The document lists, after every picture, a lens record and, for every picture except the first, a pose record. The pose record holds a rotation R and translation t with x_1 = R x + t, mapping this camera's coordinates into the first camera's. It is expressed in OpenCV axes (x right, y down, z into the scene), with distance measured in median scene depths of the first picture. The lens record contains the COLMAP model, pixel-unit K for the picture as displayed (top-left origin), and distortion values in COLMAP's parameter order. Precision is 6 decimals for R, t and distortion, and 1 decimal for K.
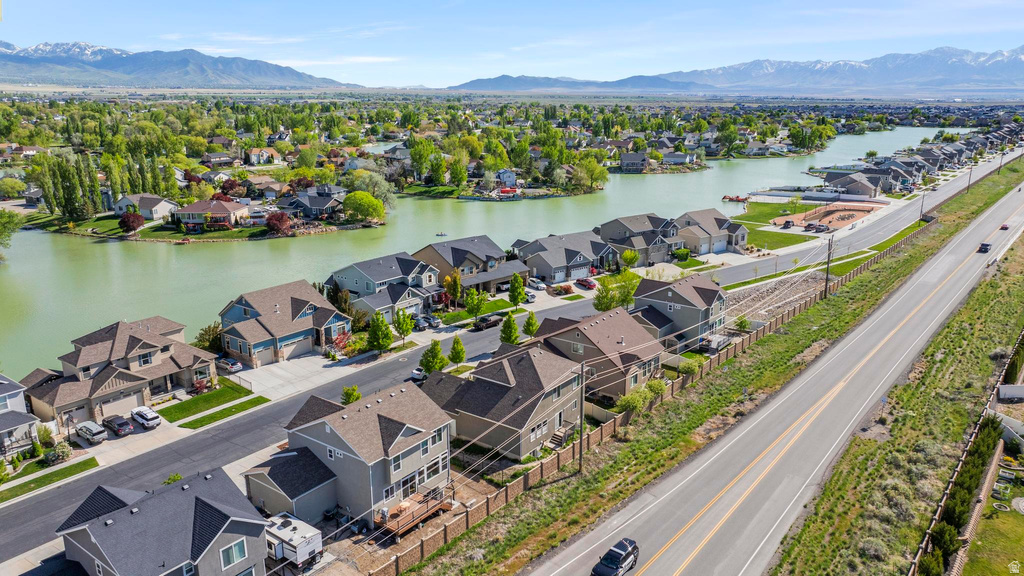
lens RADIAL K [[720.2, 0, 512.0], [0, 720.2, 288.0], [0, 0, 1]] dist [-0.037671, 0.053879]
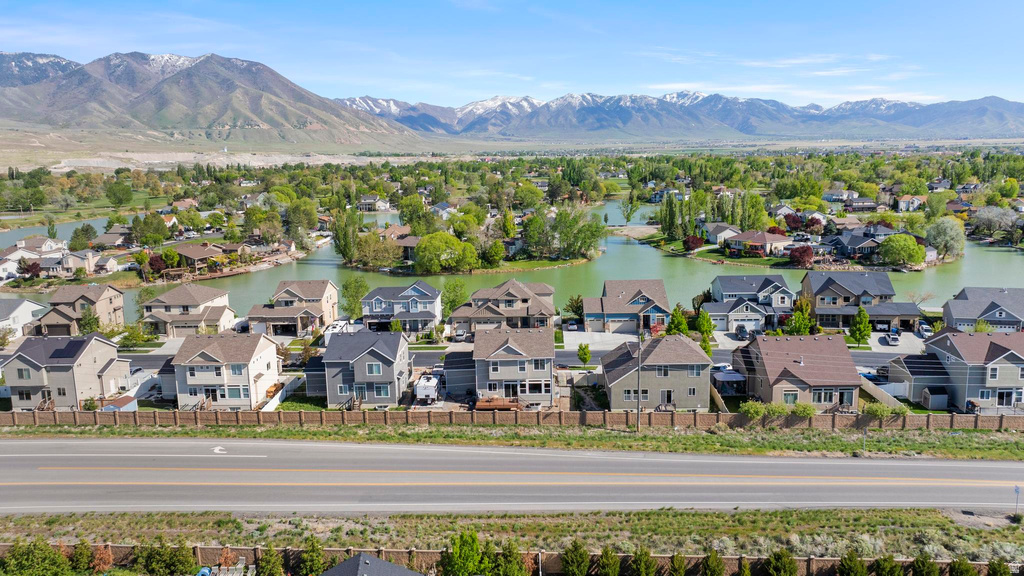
lens RADIAL K [[747.2, 0, 512.0], [0, 747.2, 288.0], [0, 0, 1]] dist [-0.041800, 0.079760]
pose [[0.567477, 0.129815, -0.813092, 0.649687], [-0.192282, 0.981083, 0.022438, 0.025444], [0.800623, 0.143610, 0.581703, 0.063432]]
